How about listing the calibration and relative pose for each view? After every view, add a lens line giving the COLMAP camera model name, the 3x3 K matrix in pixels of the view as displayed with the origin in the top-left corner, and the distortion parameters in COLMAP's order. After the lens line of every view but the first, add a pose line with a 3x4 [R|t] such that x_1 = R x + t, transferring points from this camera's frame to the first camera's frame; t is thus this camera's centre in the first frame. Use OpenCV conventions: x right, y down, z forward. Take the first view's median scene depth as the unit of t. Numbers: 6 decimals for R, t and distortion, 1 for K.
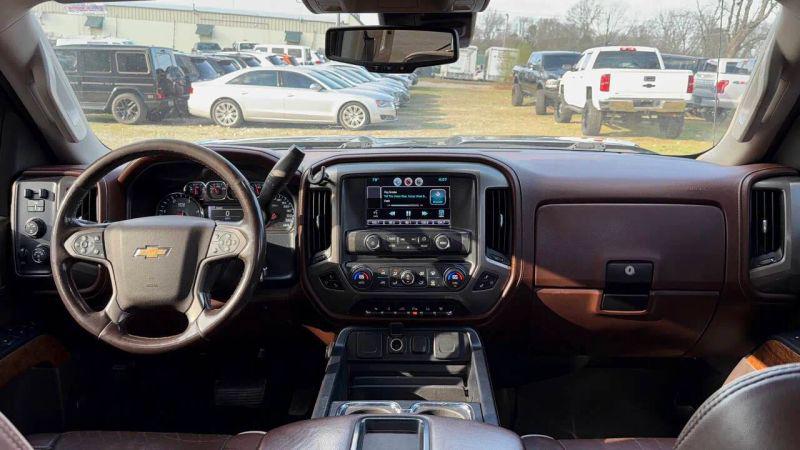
lens RADIAL K [[659.2, 0, 397.5], [0, 659.2, 230.7], [0, 0, 1]] dist [0.054834, -0.085095]
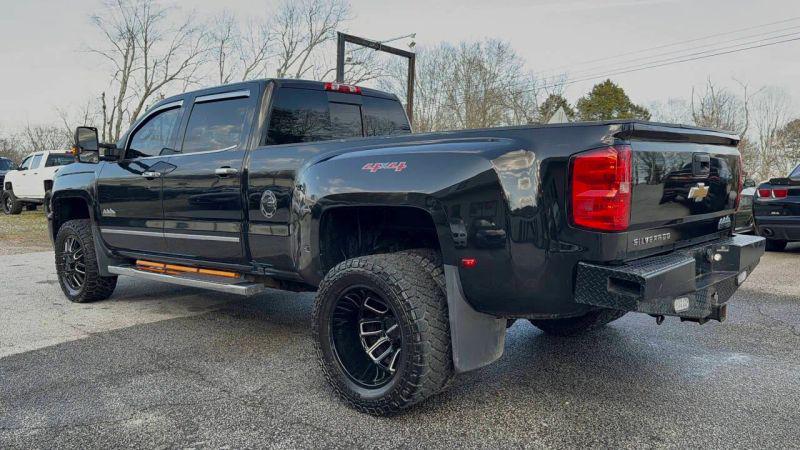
lens RADIAL K [[661.0, 0, 402.6], [0, 661.0, 225.9], [0, 0, 1]] dist [0.060115, -0.093469]
pose [[0.633612, -0.062498, 0.771122, -0.237870], [0.196145, 0.977143, -0.081971, 0.089856], [-0.748373, 0.203190, 0.631388, -0.241334]]
